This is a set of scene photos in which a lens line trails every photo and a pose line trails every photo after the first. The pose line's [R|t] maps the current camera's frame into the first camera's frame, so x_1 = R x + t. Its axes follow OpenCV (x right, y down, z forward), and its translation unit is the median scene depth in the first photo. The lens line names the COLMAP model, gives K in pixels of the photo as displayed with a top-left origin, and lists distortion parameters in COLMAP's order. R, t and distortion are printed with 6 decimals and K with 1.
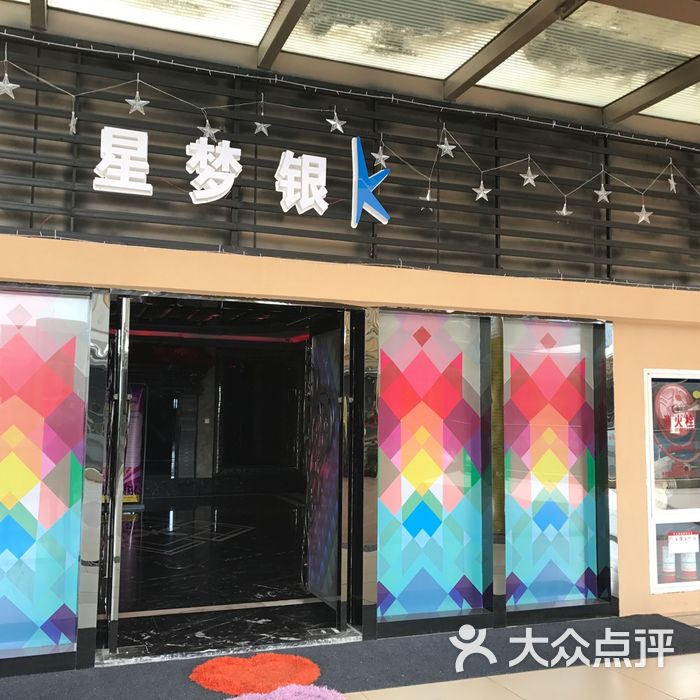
lens RADIAL K [[751.3, 0, 350.0], [0, 751.3, 350.0], [0, 0, 1]] dist [0.013108, -0.005577]
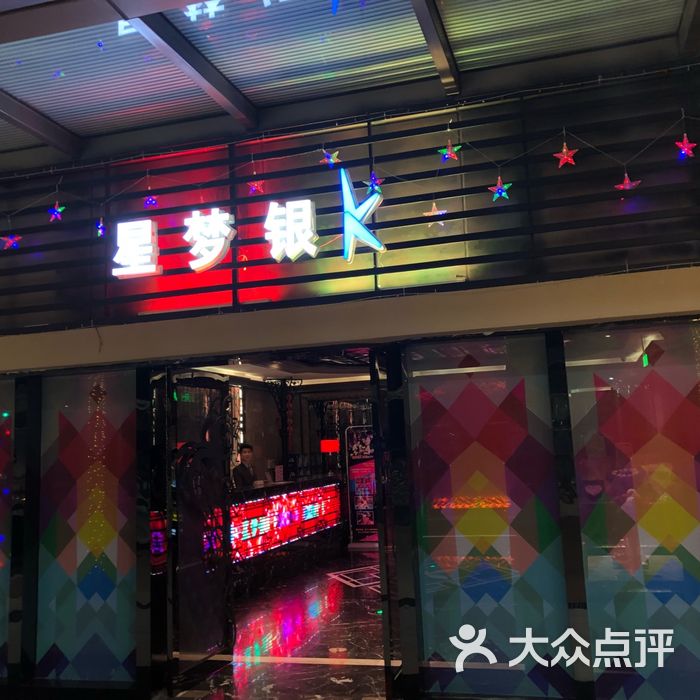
lens RADIAL K [[750.8, 0, 233.1], [0, 750.8, 360.1], [0, 0, 1]] dist [0.017839, 0.024584]
pose [[0.811952, -0.127568, -0.569614, 0.383197], [0.100586, 0.991808, -0.078741, 0.015876], [0.574992, 0.006639, 0.818132, 0.136598]]
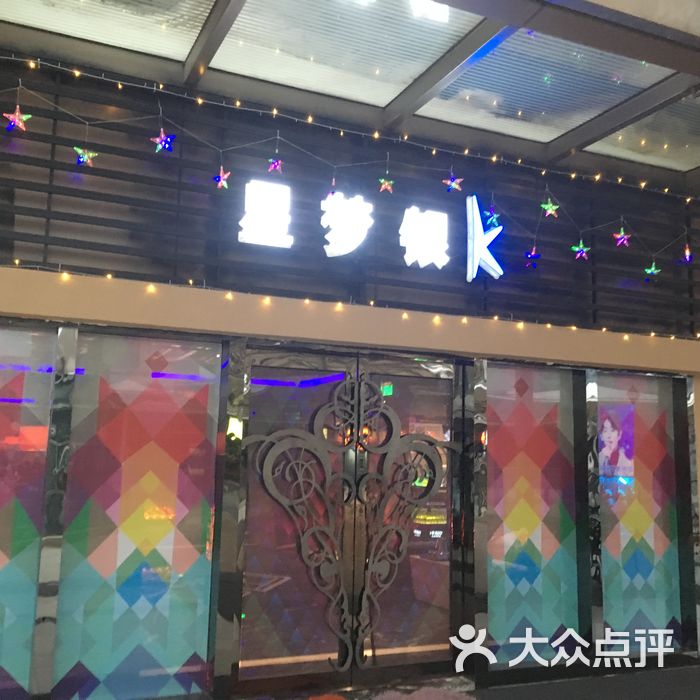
lens RADIAL K [[802.6, 0, 350.0], [0, 802.6, 350.0], [0, 0, 1]] dist [0.019094, 0.021414]
pose [[0.997132, 0.020678, 0.072805, -0.224541], [-0.016993, 0.998561, -0.050864, -0.009576], [-0.073752, 0.049481, 0.996048, -0.082159]]
